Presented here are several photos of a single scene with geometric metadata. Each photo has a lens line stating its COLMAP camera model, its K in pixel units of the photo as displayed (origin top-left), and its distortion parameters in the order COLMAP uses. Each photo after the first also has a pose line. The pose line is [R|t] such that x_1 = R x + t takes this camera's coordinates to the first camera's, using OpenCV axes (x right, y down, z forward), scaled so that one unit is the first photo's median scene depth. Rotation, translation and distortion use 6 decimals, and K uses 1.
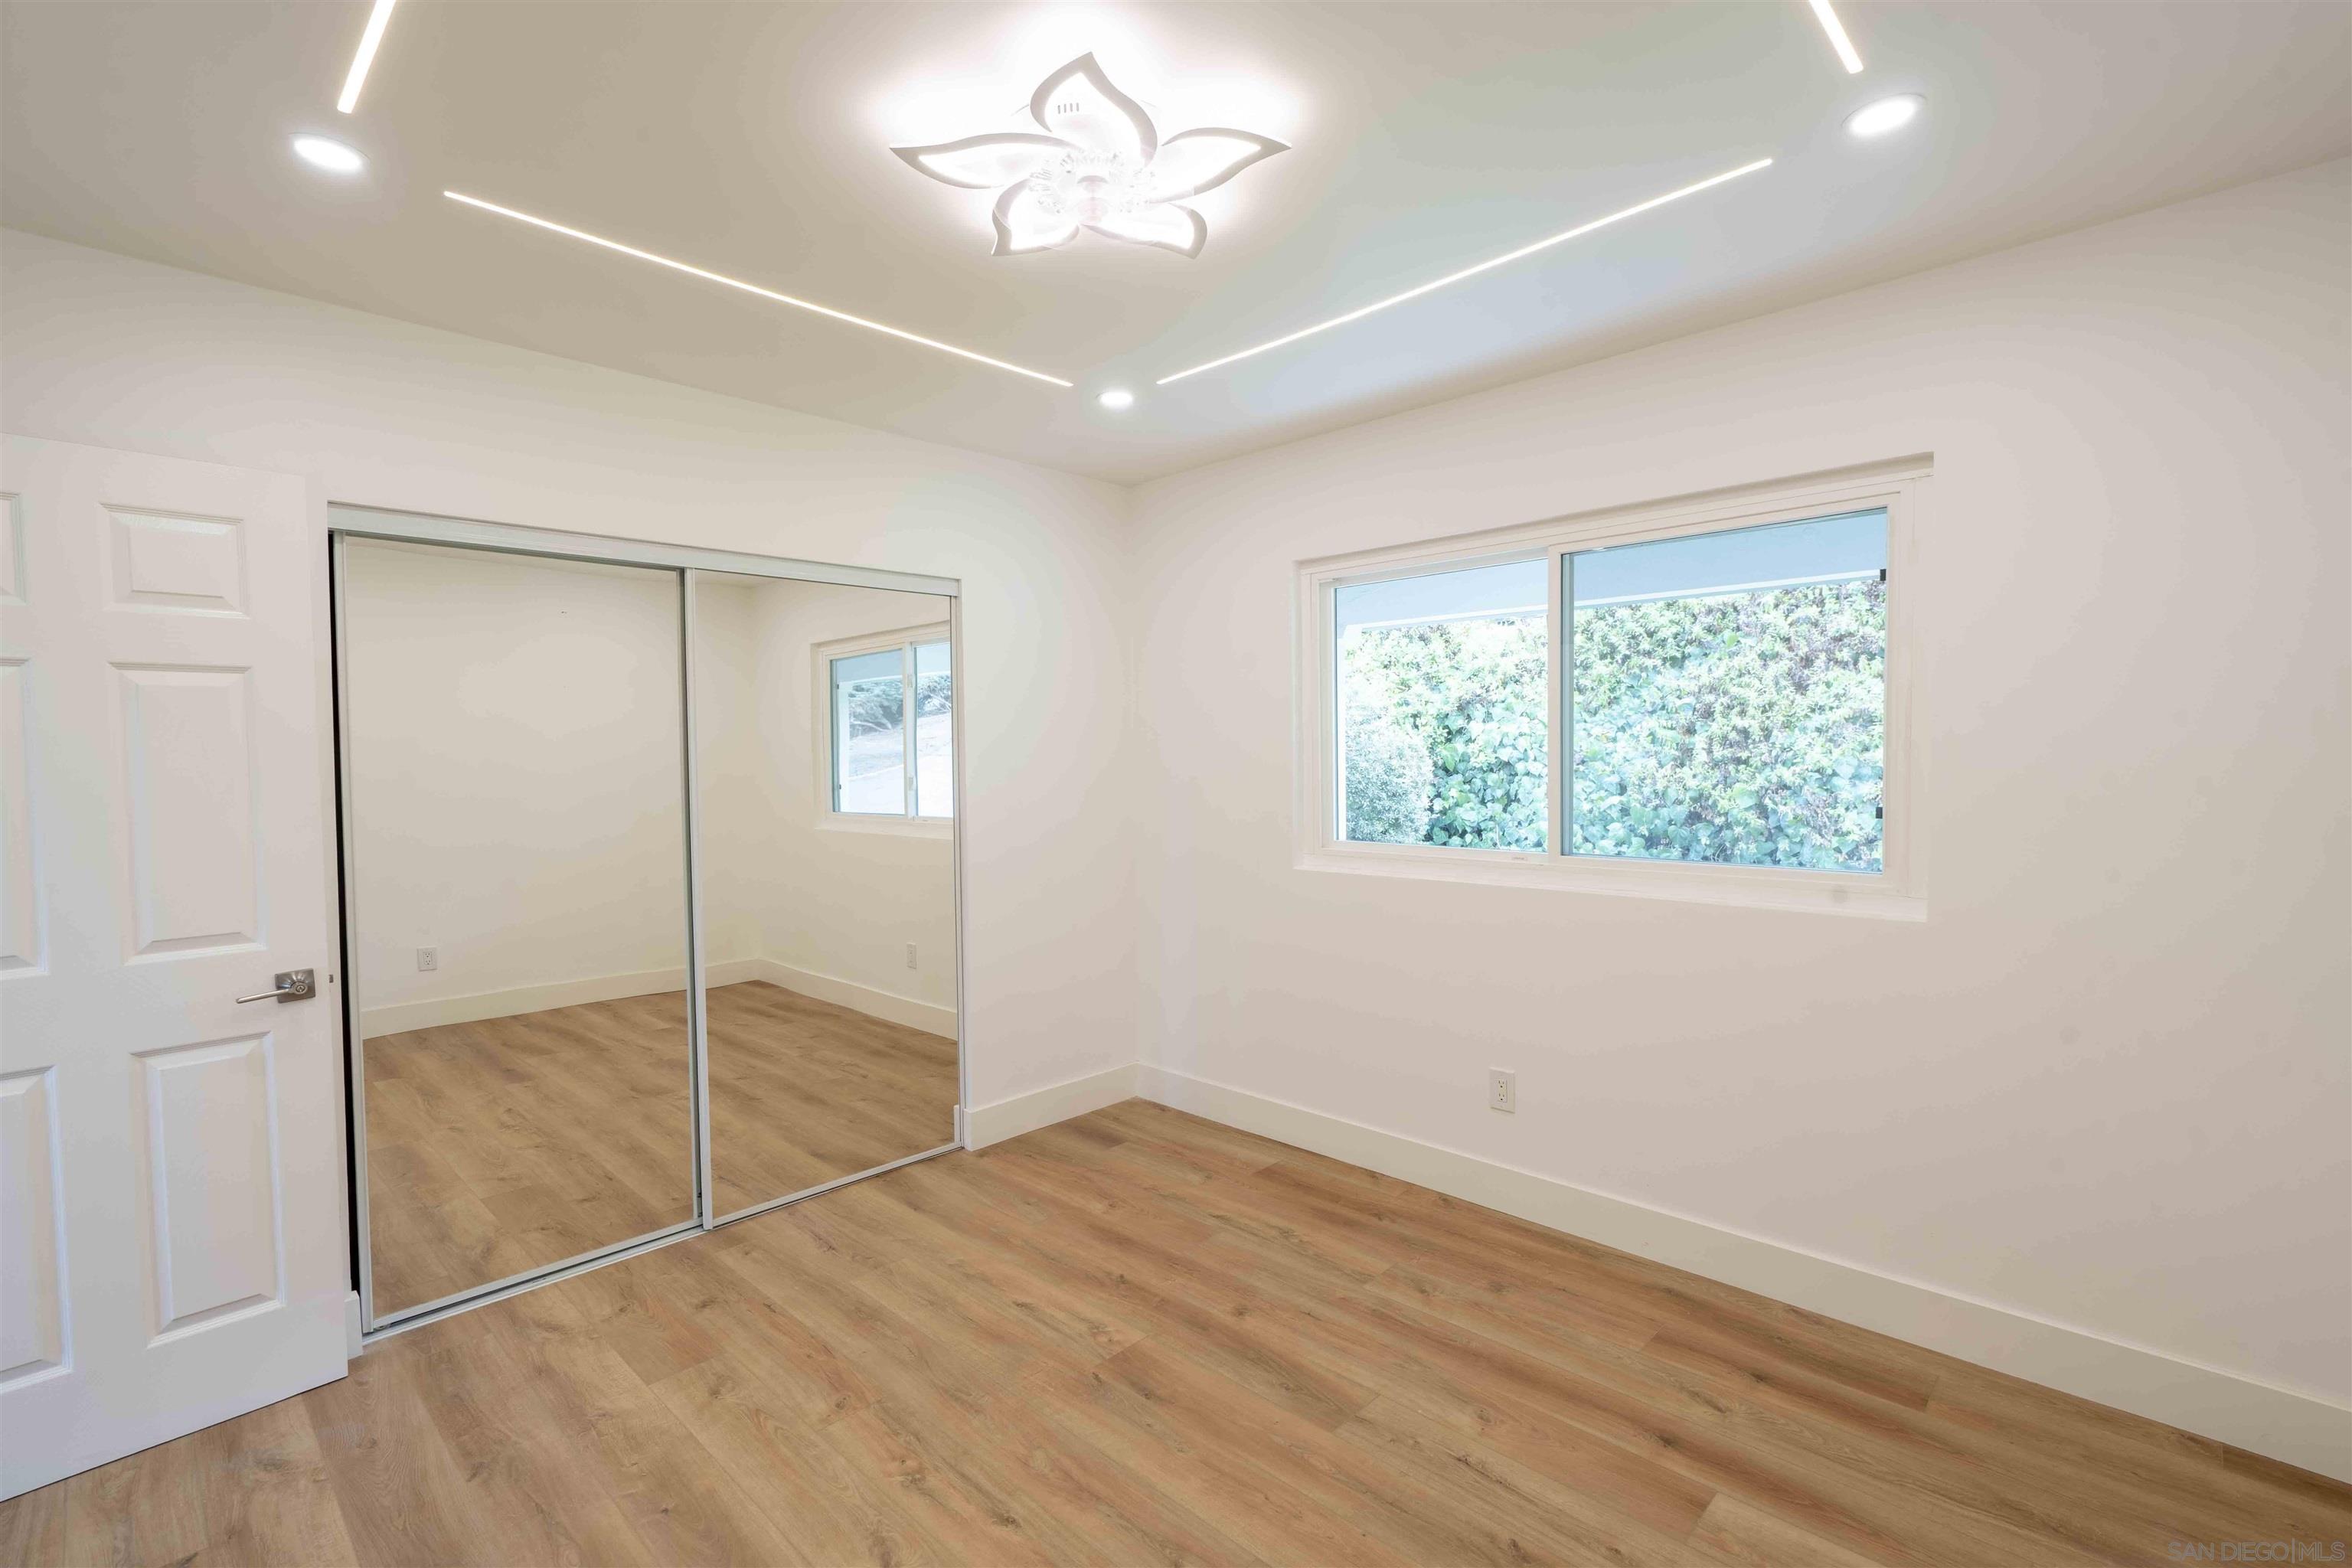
lens RADIAL K [[1051.1, 0, 1167.2], [0, 1051.1, 792.8], [0, 0, 1]] dist [-0.009496, 0.004991]
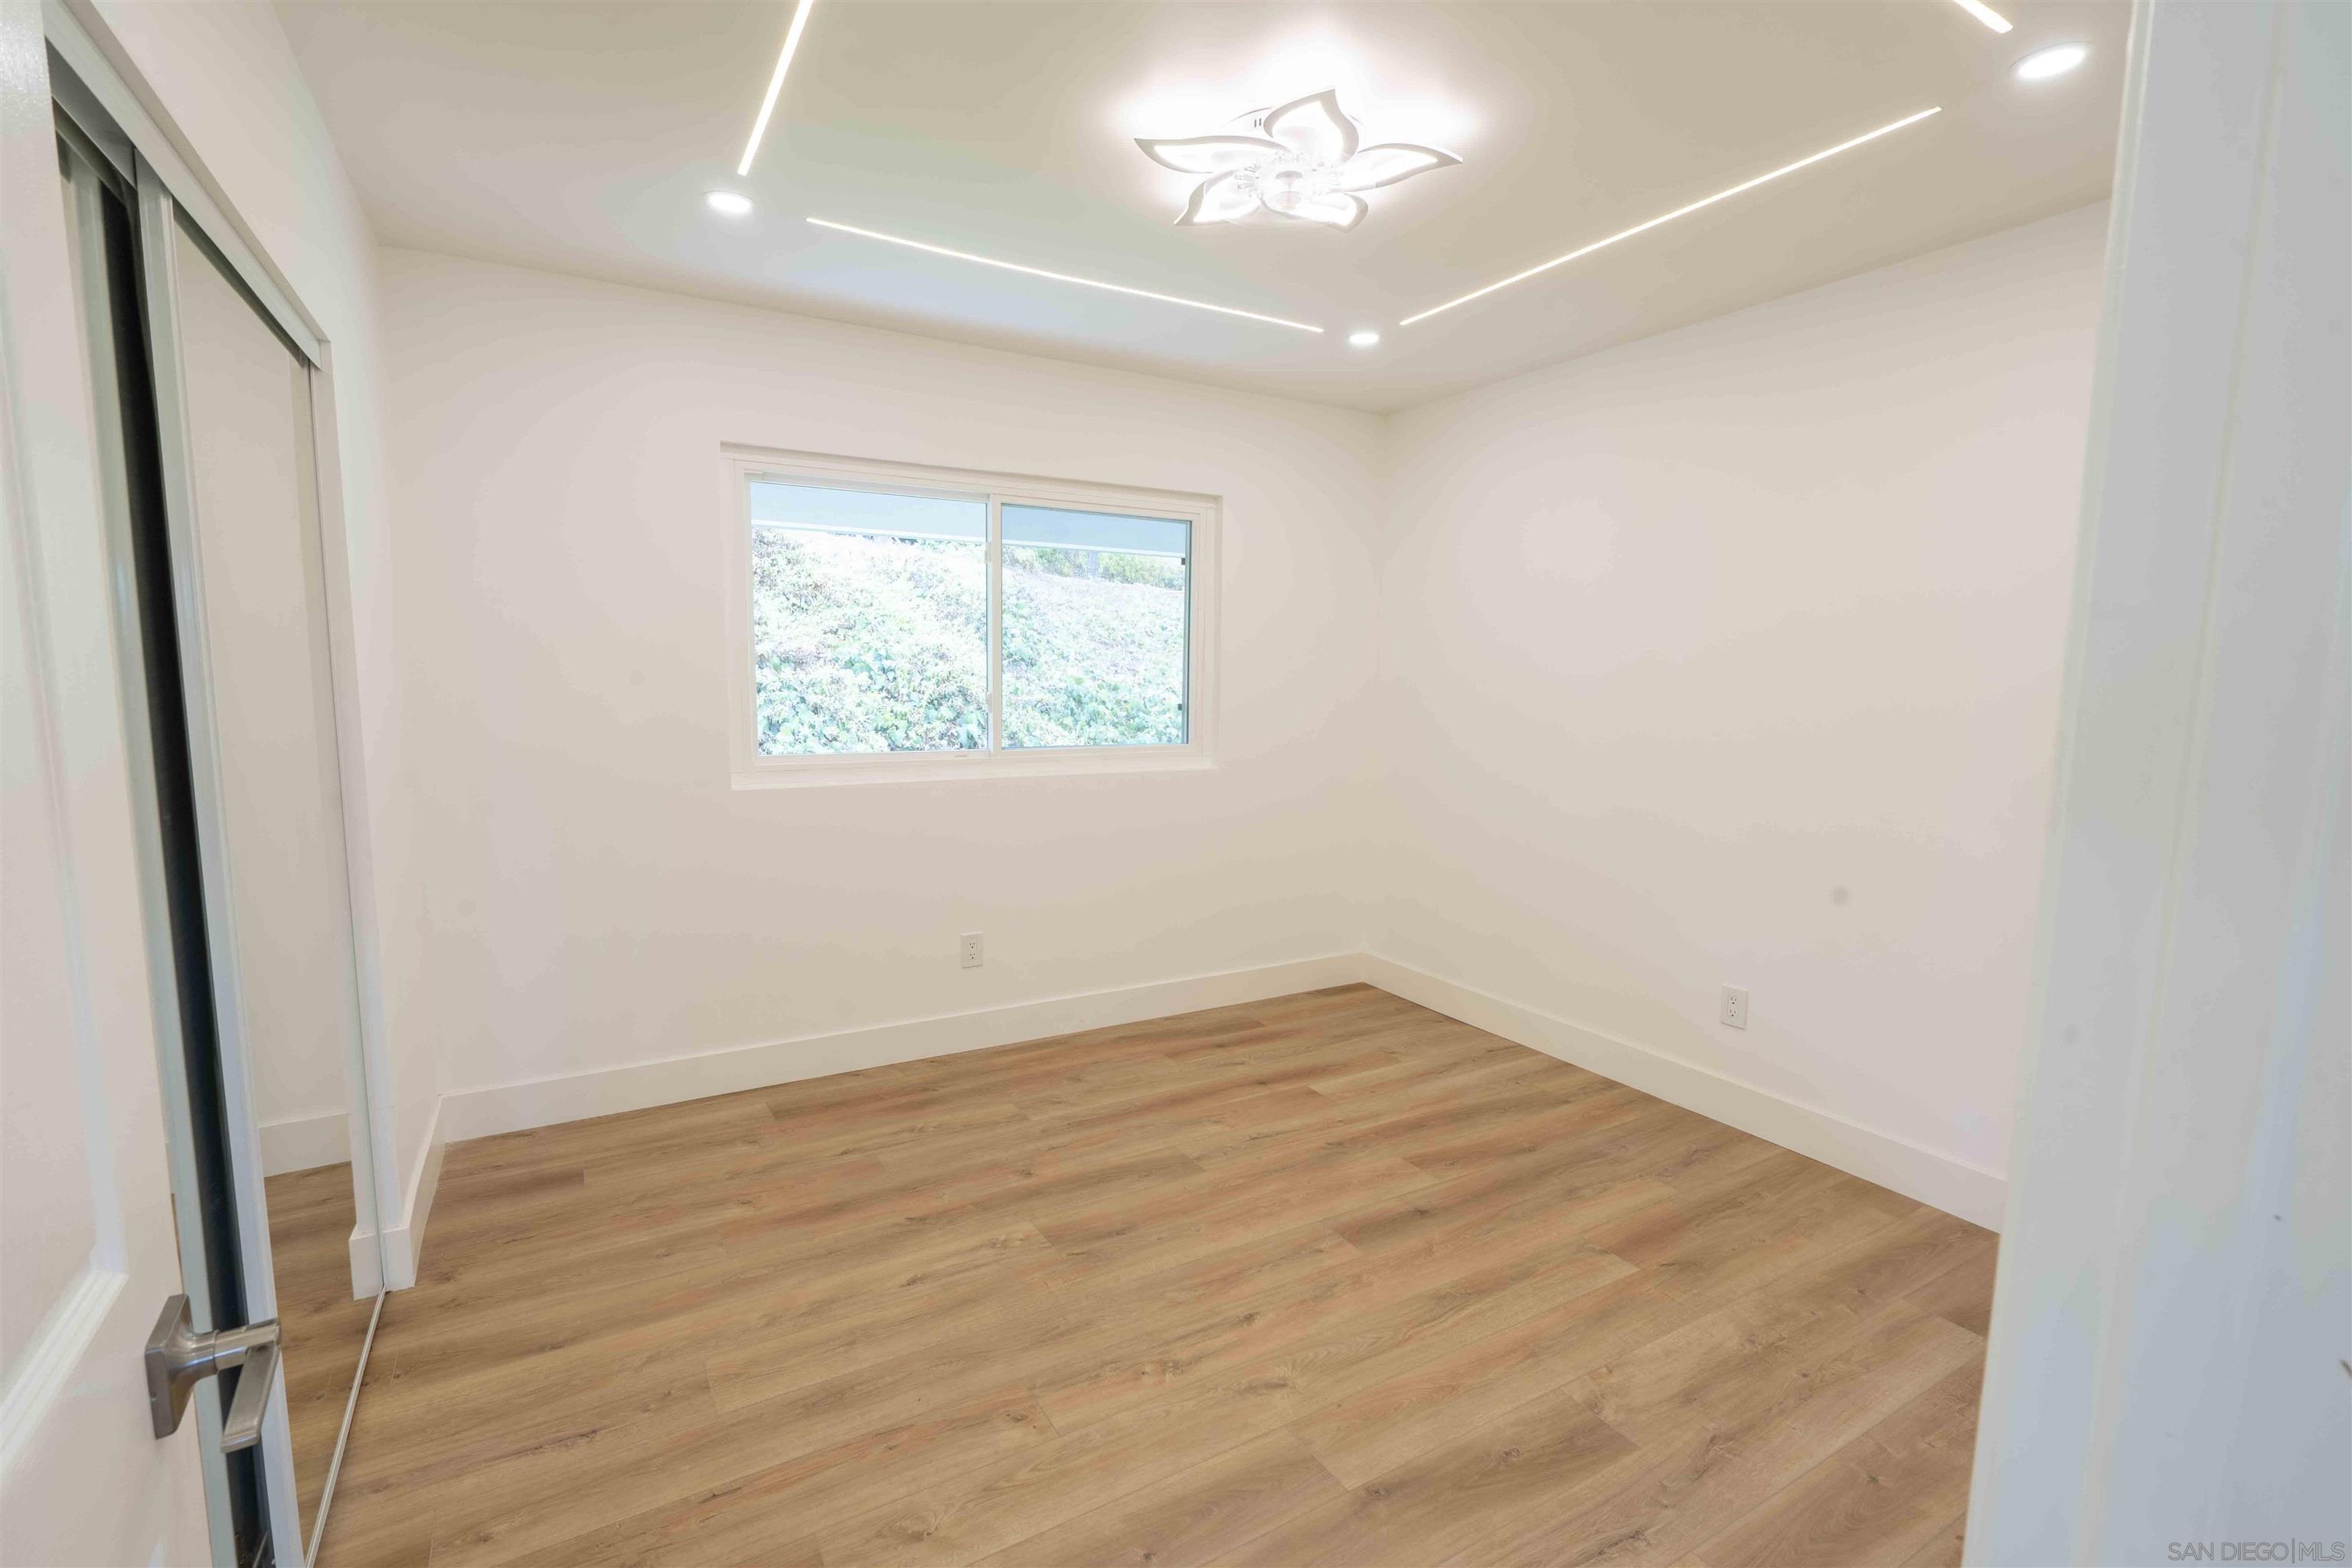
lens RADIAL K [[1051.1, 0, 1167.2], [0, 1051.1, 792.8], [0, 0, 1]] dist [-0.009496, 0.004991]
pose [[0.257288, -0.094484, 0.961705, -0.901143], [0.017149, 0.995498, 0.093216, -0.004942], [-0.966183, -0.007491, 0.257750, 0.564280]]
